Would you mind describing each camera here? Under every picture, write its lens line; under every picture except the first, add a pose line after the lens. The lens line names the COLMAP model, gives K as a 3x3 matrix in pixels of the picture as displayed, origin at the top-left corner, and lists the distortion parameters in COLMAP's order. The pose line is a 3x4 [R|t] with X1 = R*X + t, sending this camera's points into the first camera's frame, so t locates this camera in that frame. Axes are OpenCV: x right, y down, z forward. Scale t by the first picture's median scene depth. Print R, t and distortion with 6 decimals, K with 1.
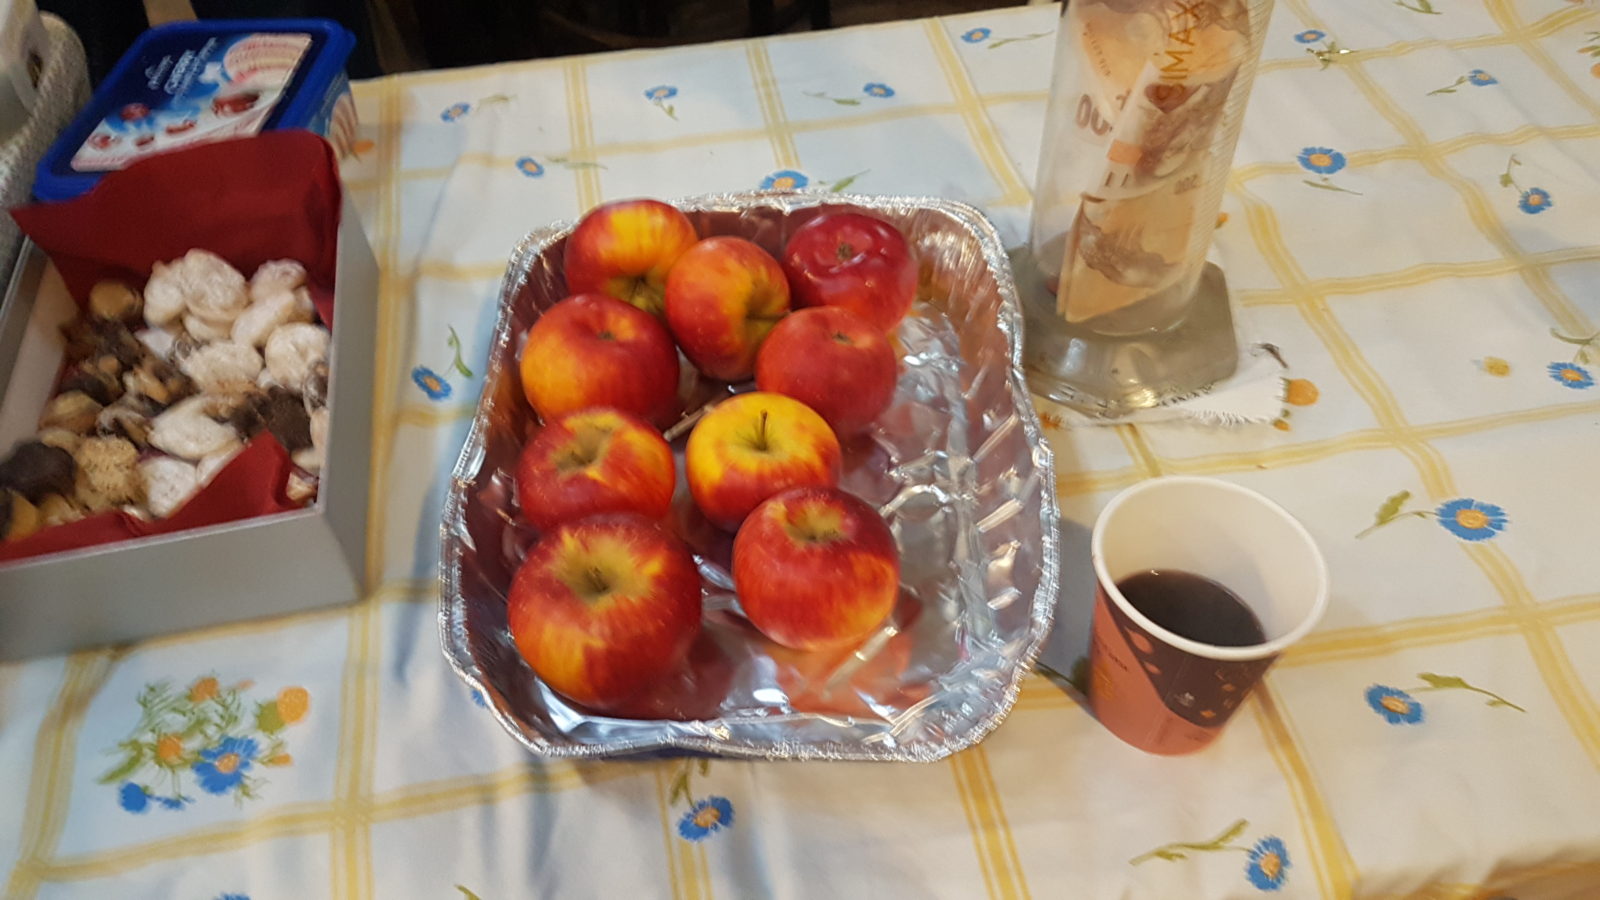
lens RADIAL K [[1301.0, 0, 790.5], [0, 1301.0, 456.1], [0, 0, 1]] dist [0.226729, -0.423187]
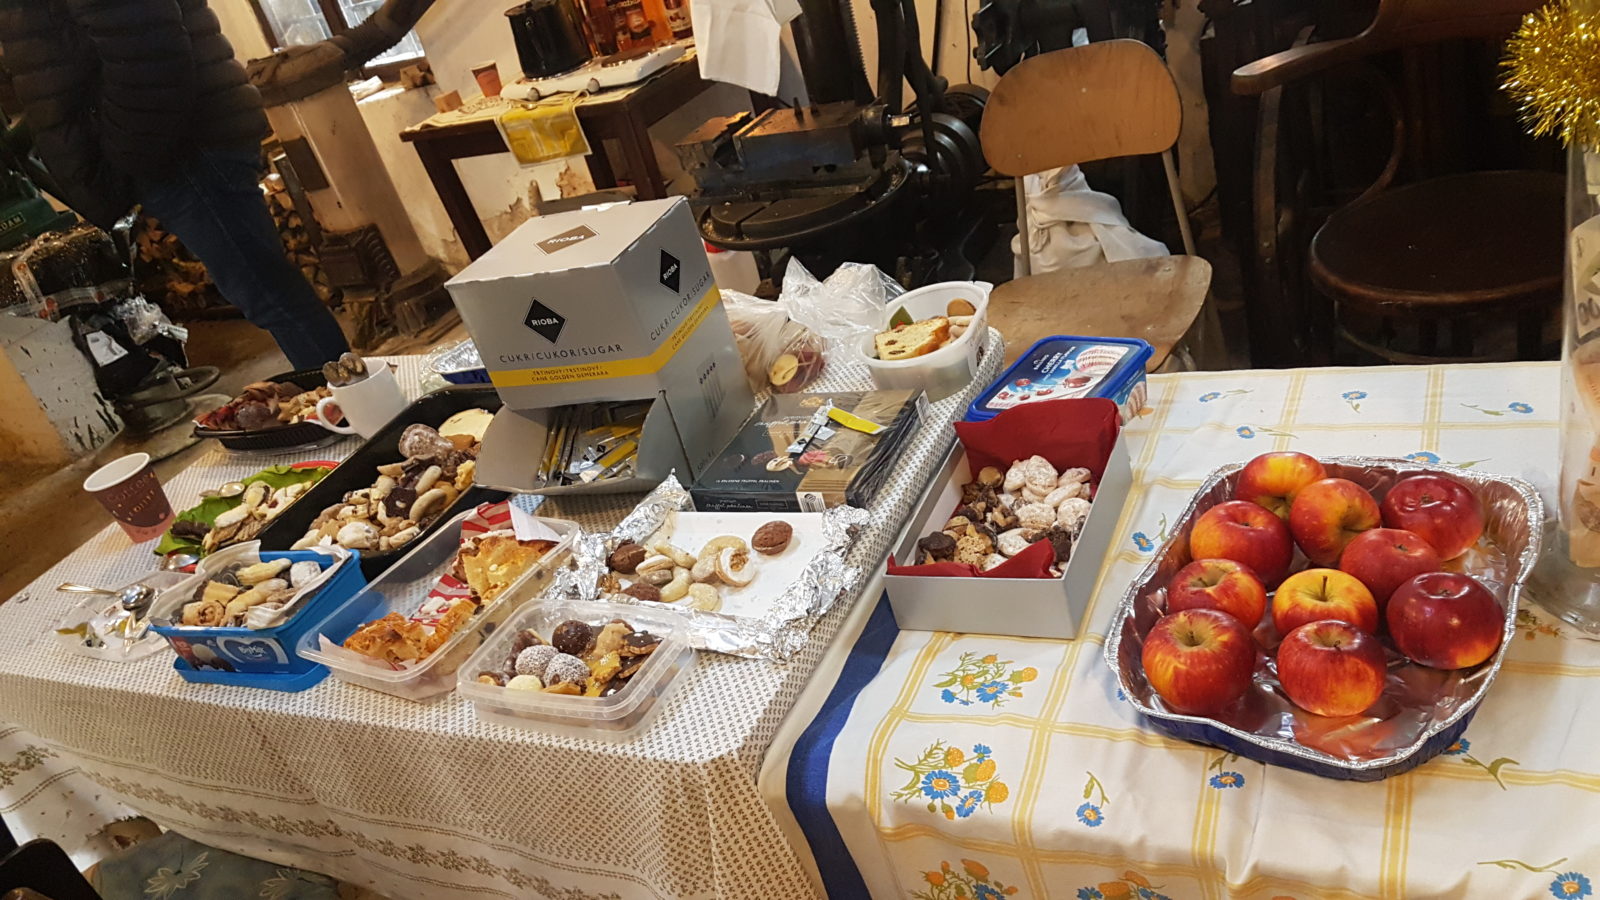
lens RADIAL K [[1301.0, 0, 790.5], [0, 1301.0, 456.1], [0, 0, 1]] dist [0.226729, -0.423187]
pose [[0.803748, 0.114425, -0.583863, 0.352619], [-0.239292, 0.960633, -0.141147, 0.191750], [0.544728, 0.253161, 0.799488, -0.654977]]
